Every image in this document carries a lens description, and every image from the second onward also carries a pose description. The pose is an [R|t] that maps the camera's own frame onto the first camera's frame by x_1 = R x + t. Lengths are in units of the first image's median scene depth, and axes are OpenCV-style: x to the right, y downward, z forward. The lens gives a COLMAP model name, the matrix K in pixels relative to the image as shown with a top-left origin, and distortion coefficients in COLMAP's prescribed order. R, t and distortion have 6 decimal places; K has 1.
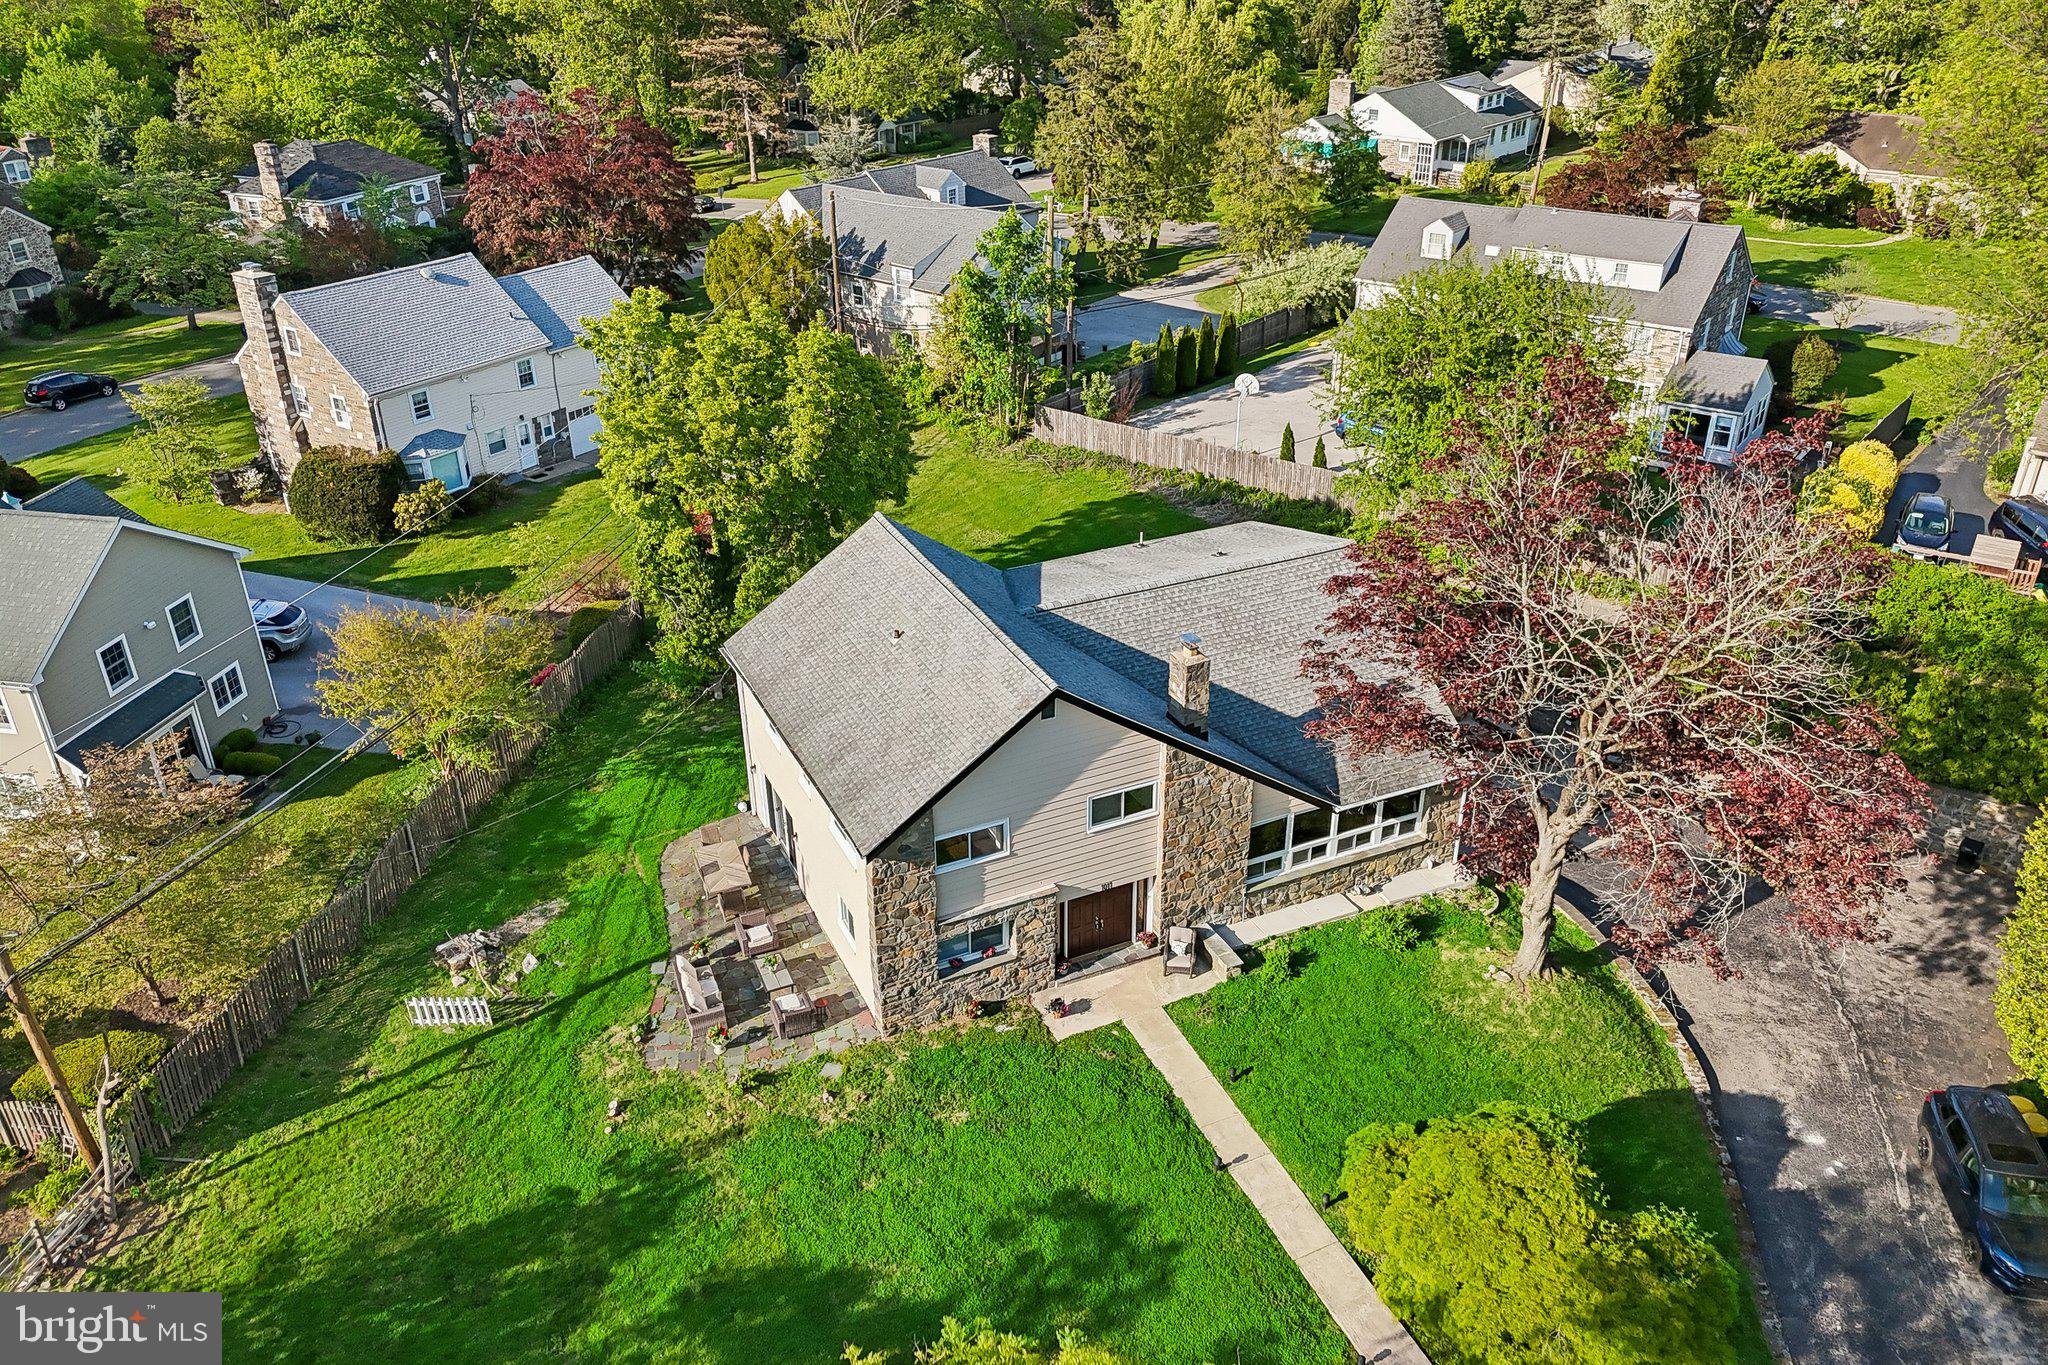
lens RADIAL K [[1538.9, 0, 1024.0], [0, 1538.9, 682.5], [0, 0, 1]] dist [0.111342, -0.204226]
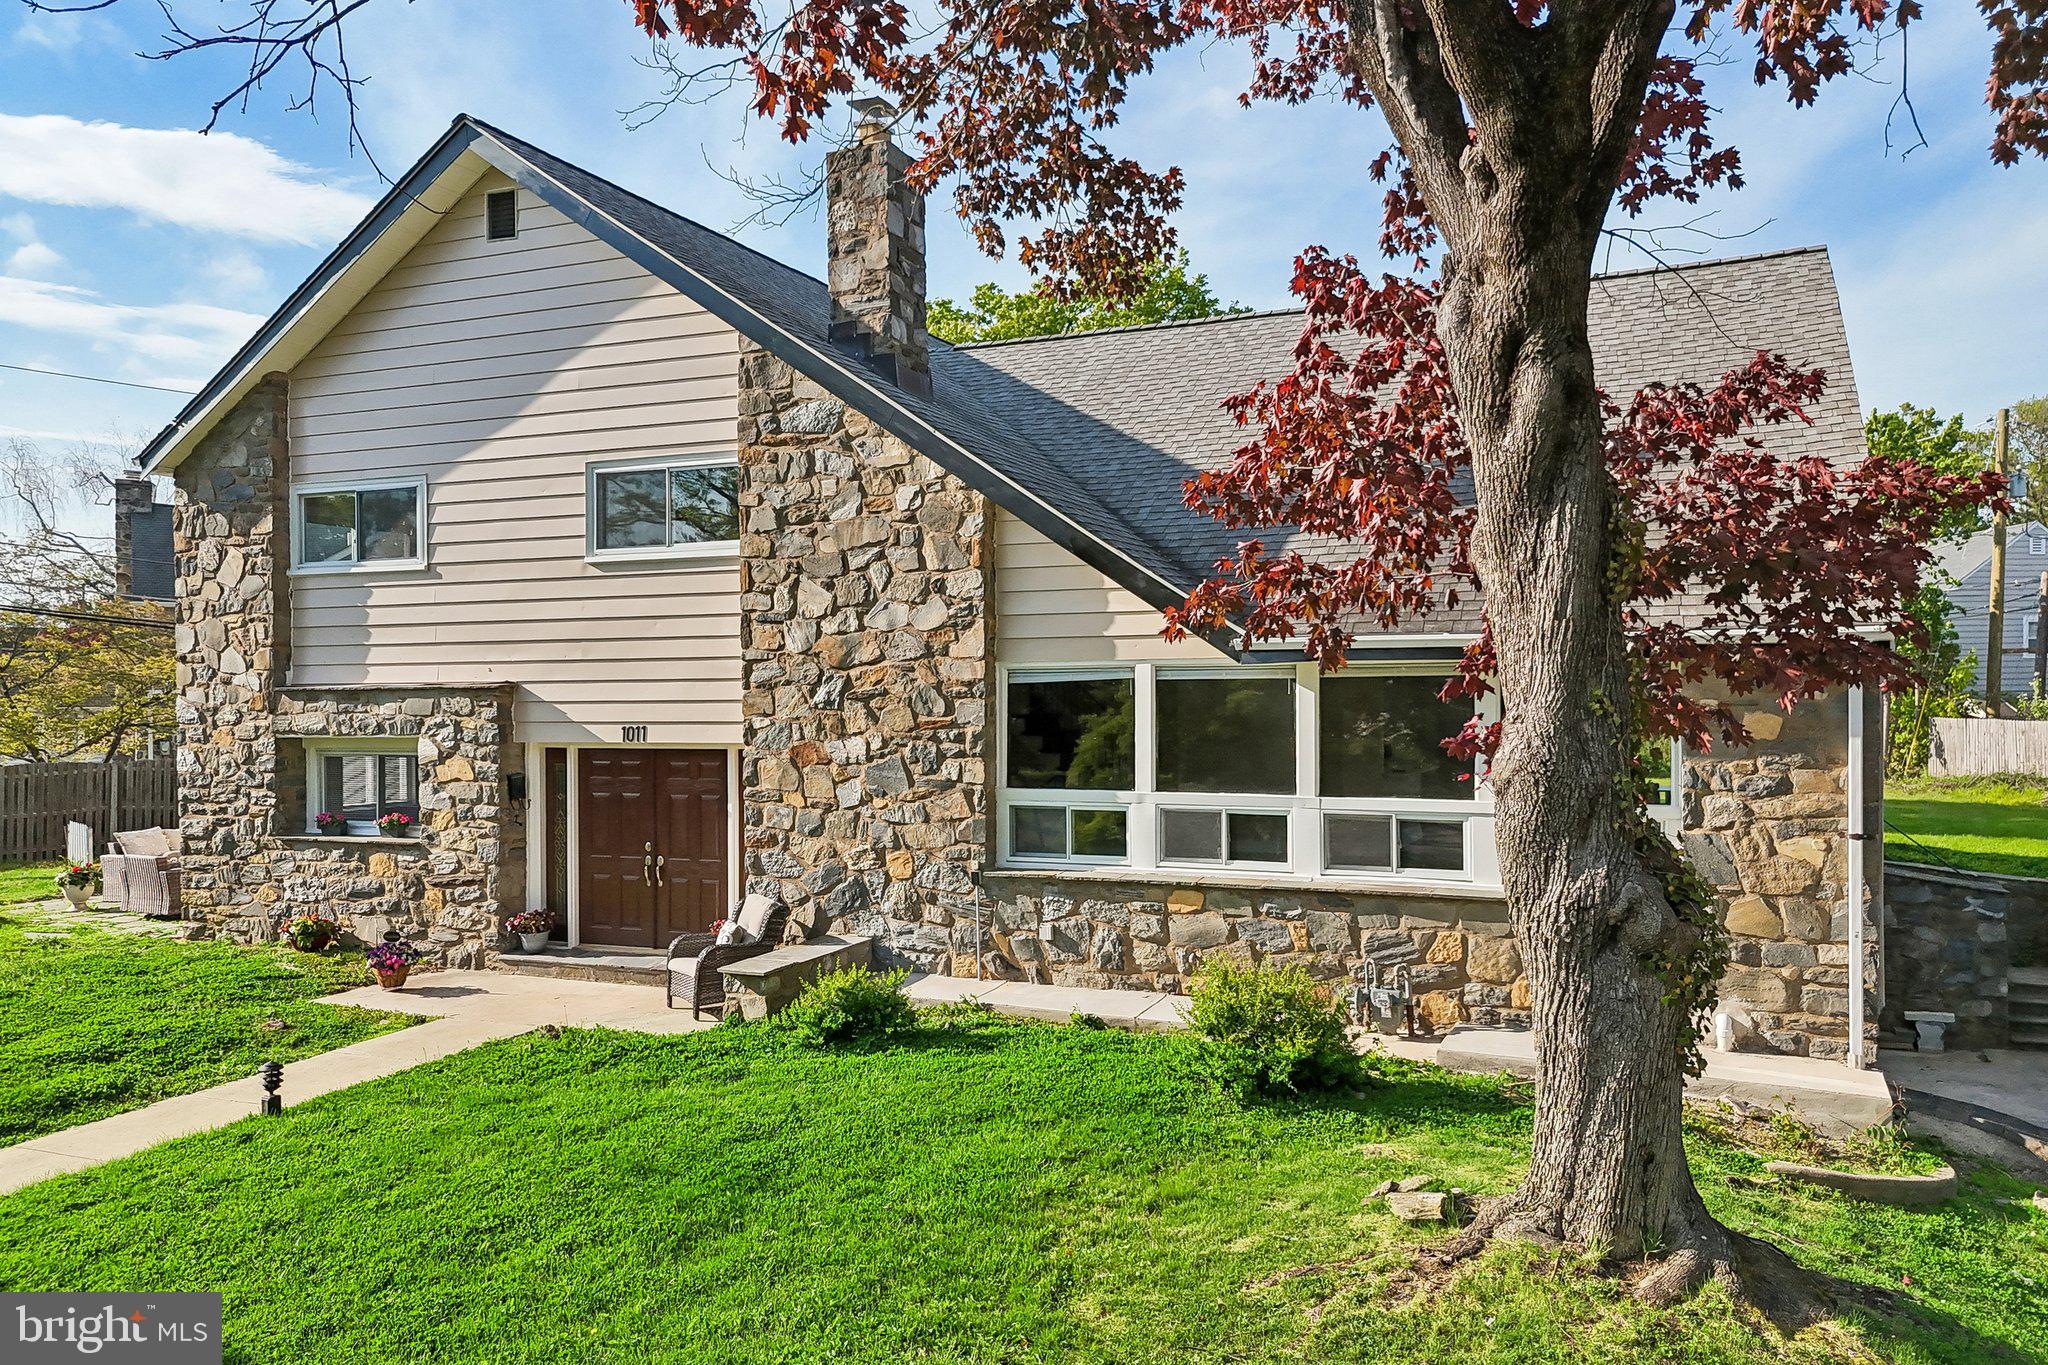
lens RADIAL K [[1538.9, 0, 1024.0], [0, 1538.9, 682.5], [0, 0, 1]] dist [0.111342, -0.204226]
pose [[0.665583, 0.003273, -0.746316, 0.381156], [-0.346445, 0.887076, -0.305078, 0.186940], [0.661041, 0.461613, 0.591556, 0.734544]]
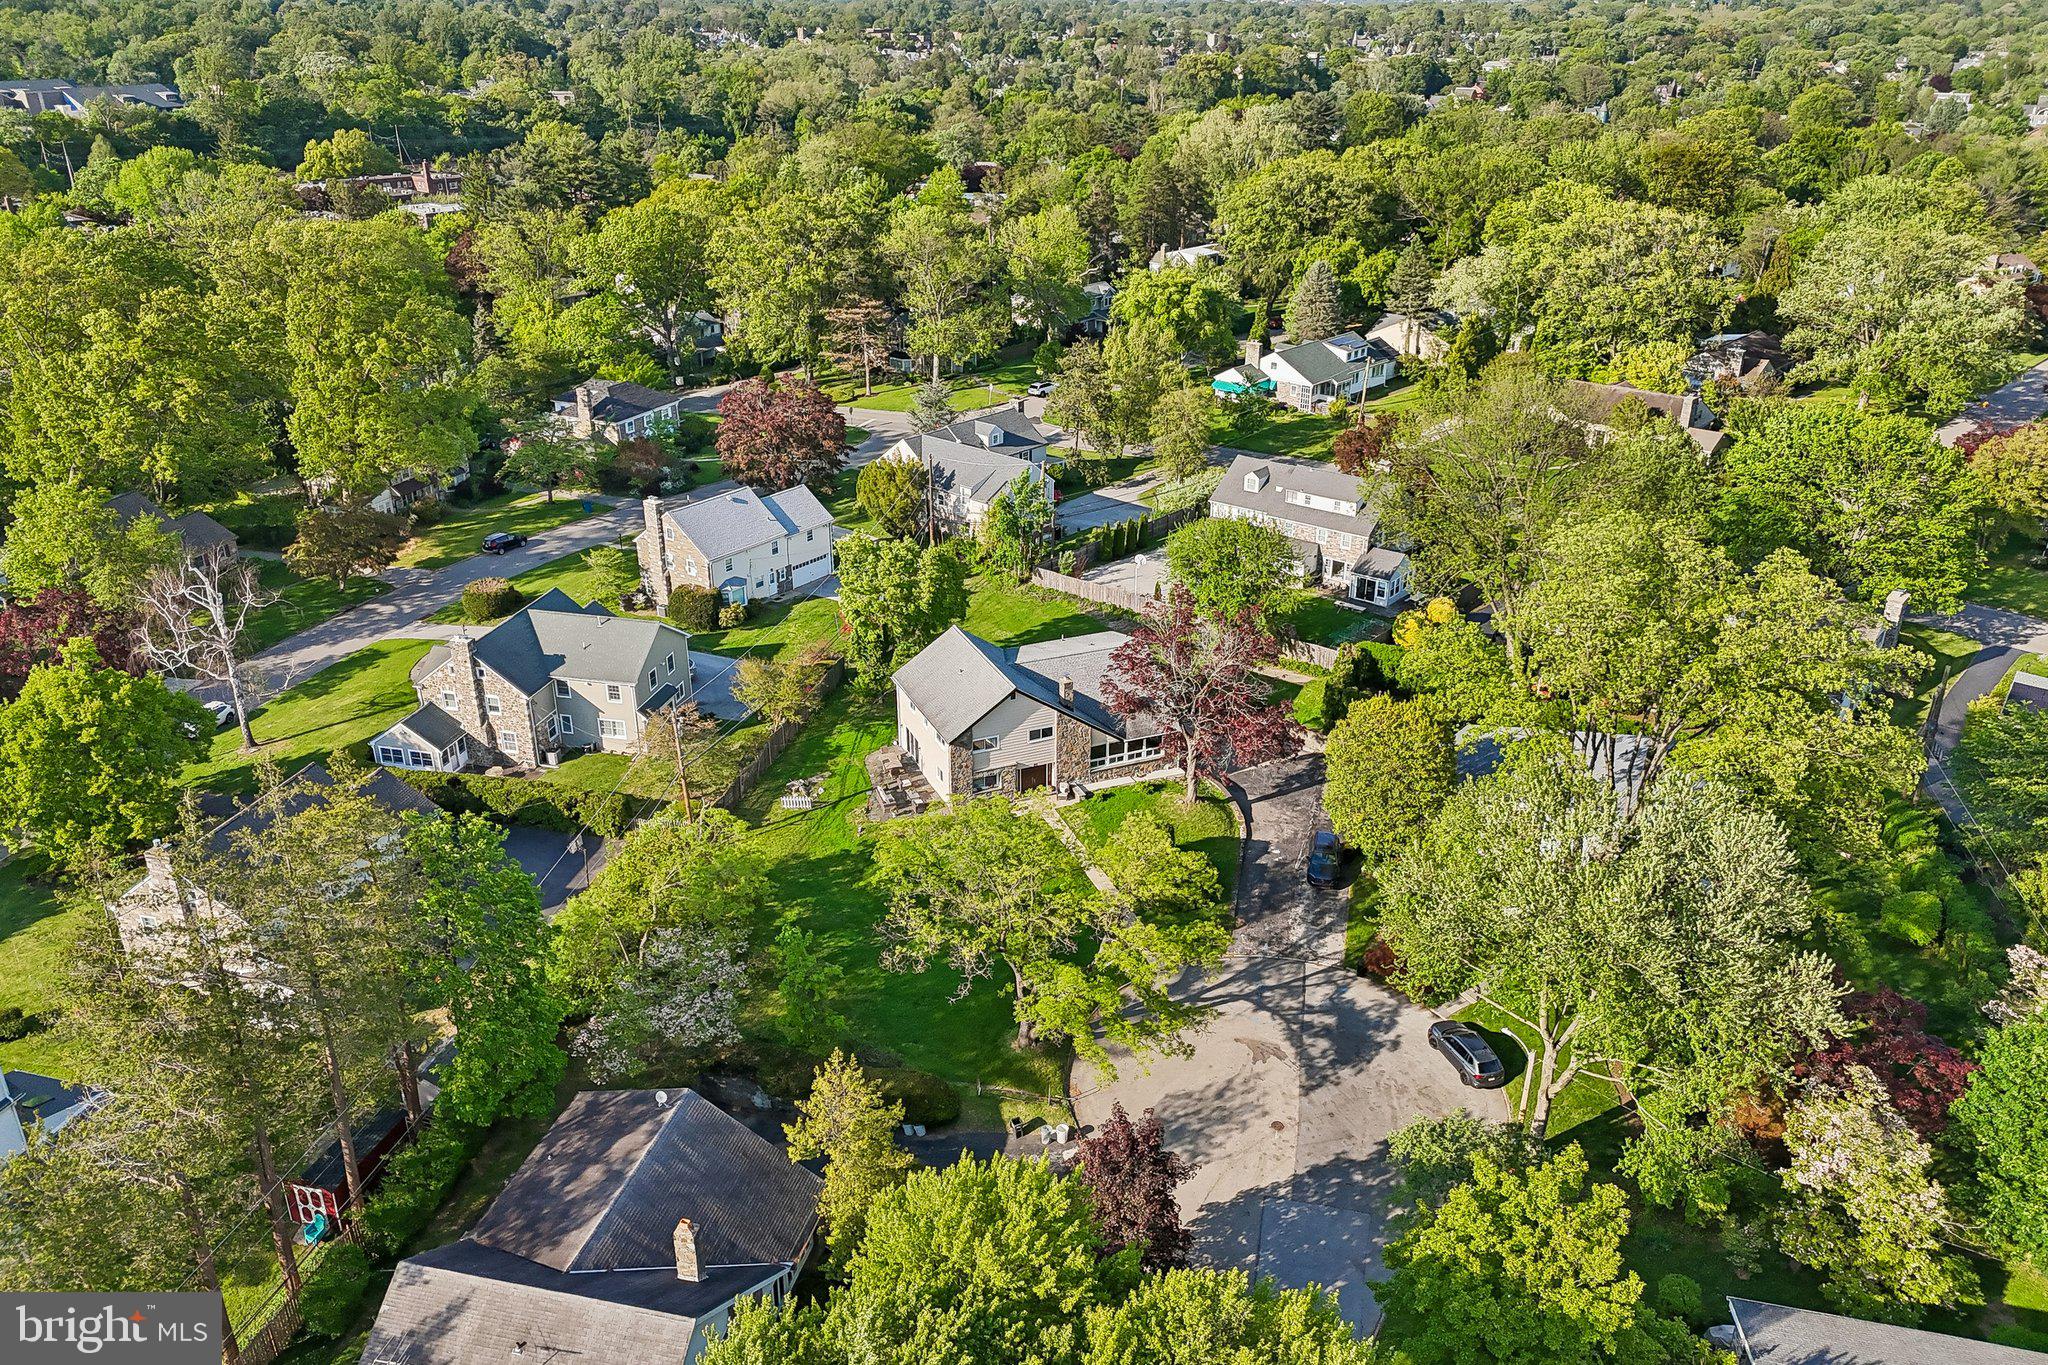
lens RADIAL K [[1538.9, 0, 1024.0], [0, 1538.9, 682.5], [0, 0, 1]] dist [0.111342, -0.204226]
pose [[0.999190, 0.022511, -0.033363, 0.107799], [-0.024490, 0.997890, -0.060128, 0.135422], [0.031939, 0.060896, 0.997633, -1.535591]]
